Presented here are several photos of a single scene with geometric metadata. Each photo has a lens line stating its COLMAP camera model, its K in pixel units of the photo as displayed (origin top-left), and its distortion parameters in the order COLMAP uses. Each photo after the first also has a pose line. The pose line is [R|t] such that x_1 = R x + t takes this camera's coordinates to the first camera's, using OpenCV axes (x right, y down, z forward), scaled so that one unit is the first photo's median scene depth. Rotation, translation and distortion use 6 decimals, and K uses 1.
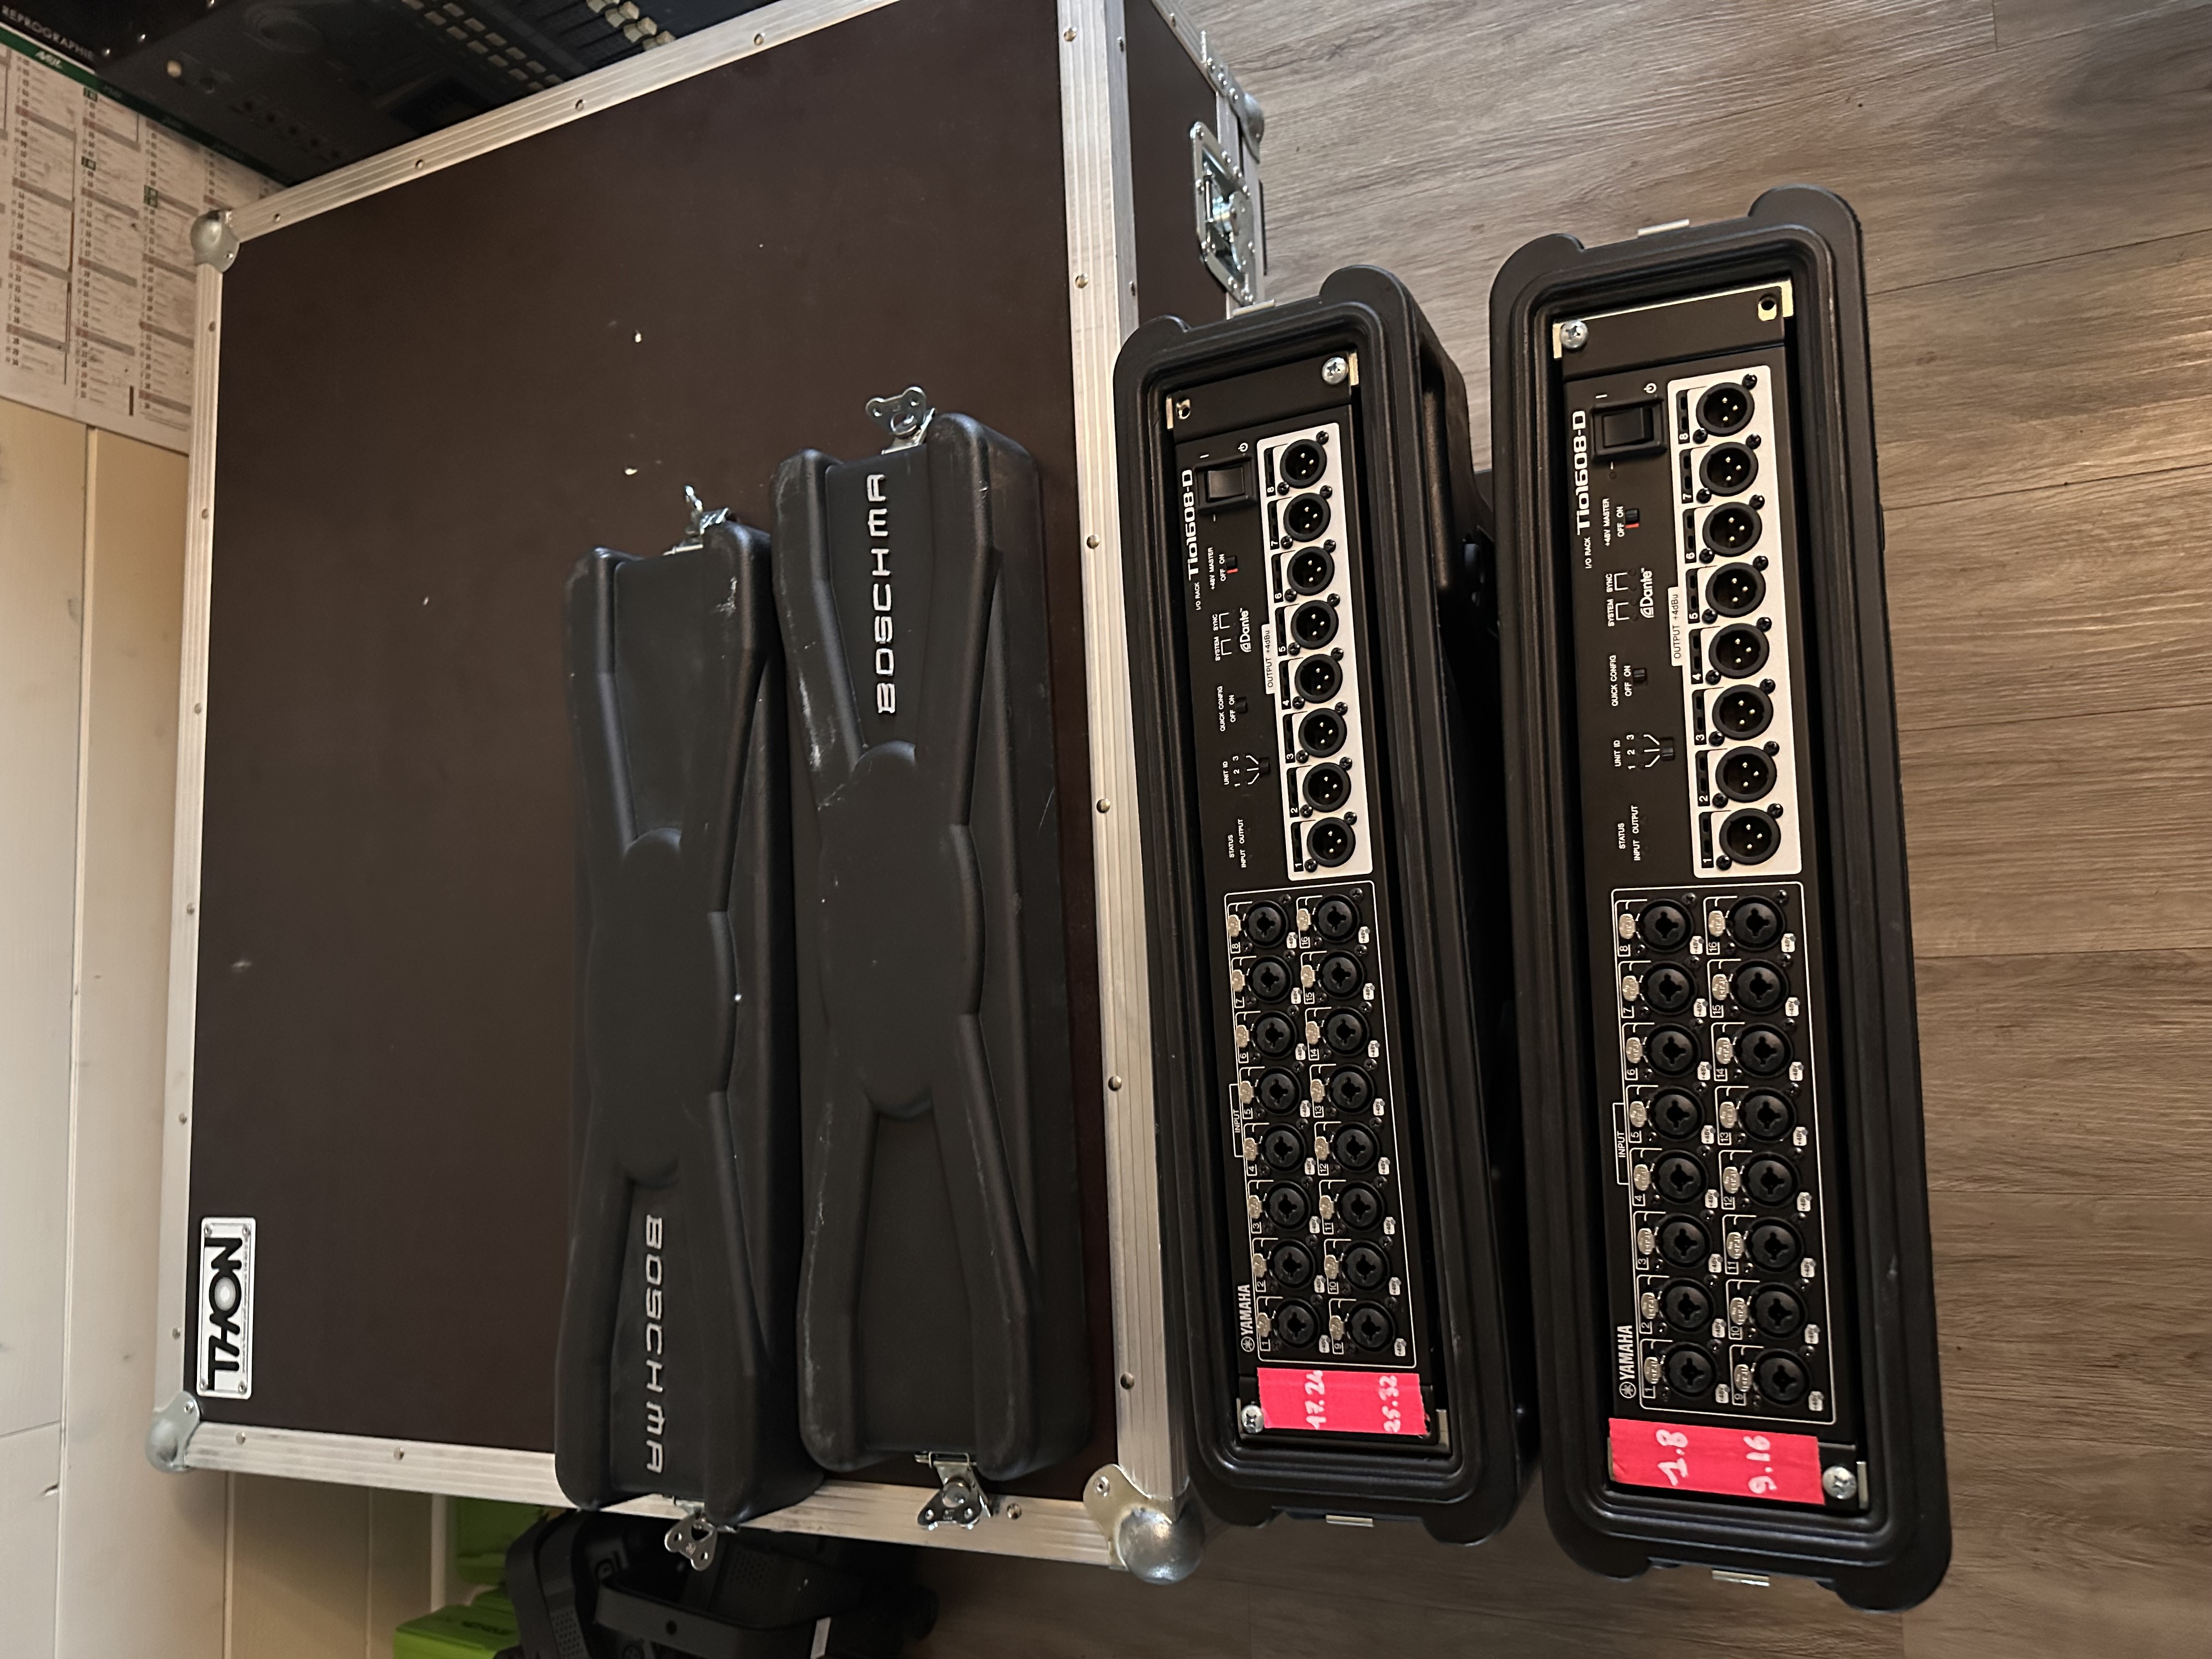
lens RADIAL K [[1541.3, 0, 1106.0], [0, 1541.3, 829.5], [0, 0, 1]] dist [-0.003358, -0.106845]
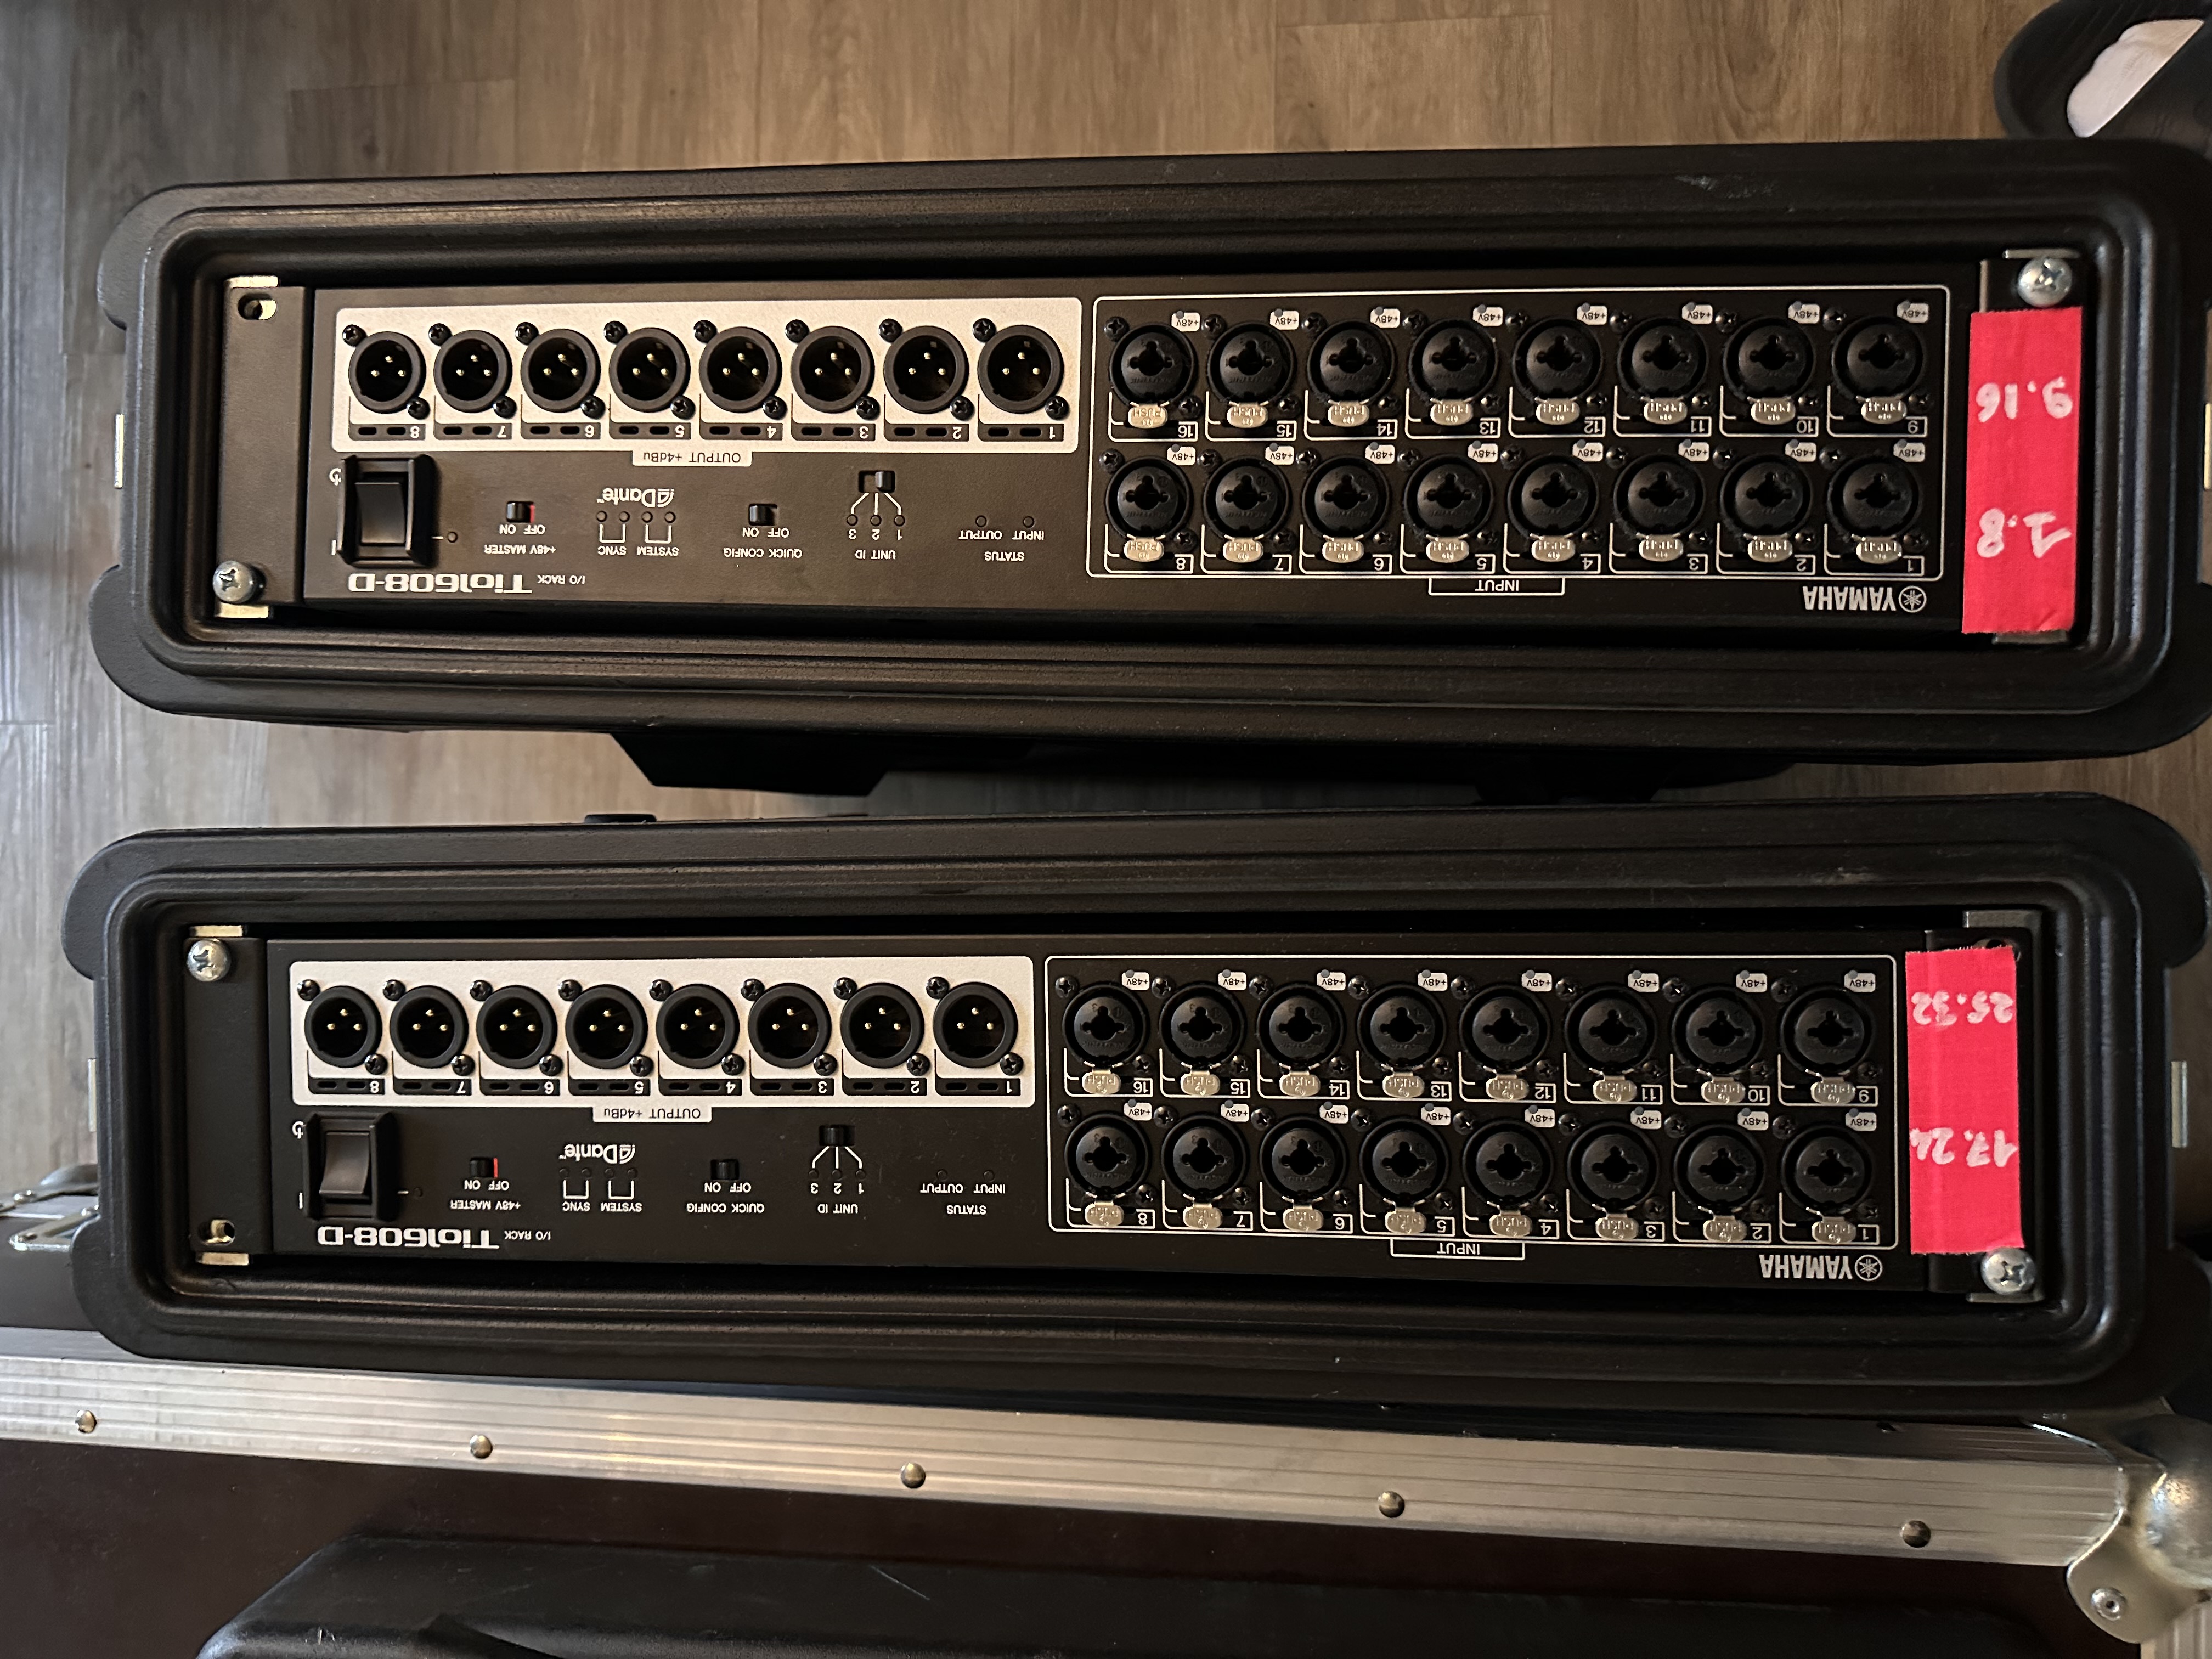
lens RADIAL K [[1573.6, 0, 1088.6], [0, 1573.6, 837.7], [0, 0, 1]] dist [-0.004351, -0.014297]
pose [[0.098378, -0.901786, 0.420837, -0.034025], [0.994997, 0.081731, -0.057460, 0.080448], [0.017421, 0.424384, 0.905315, 0.442107]]
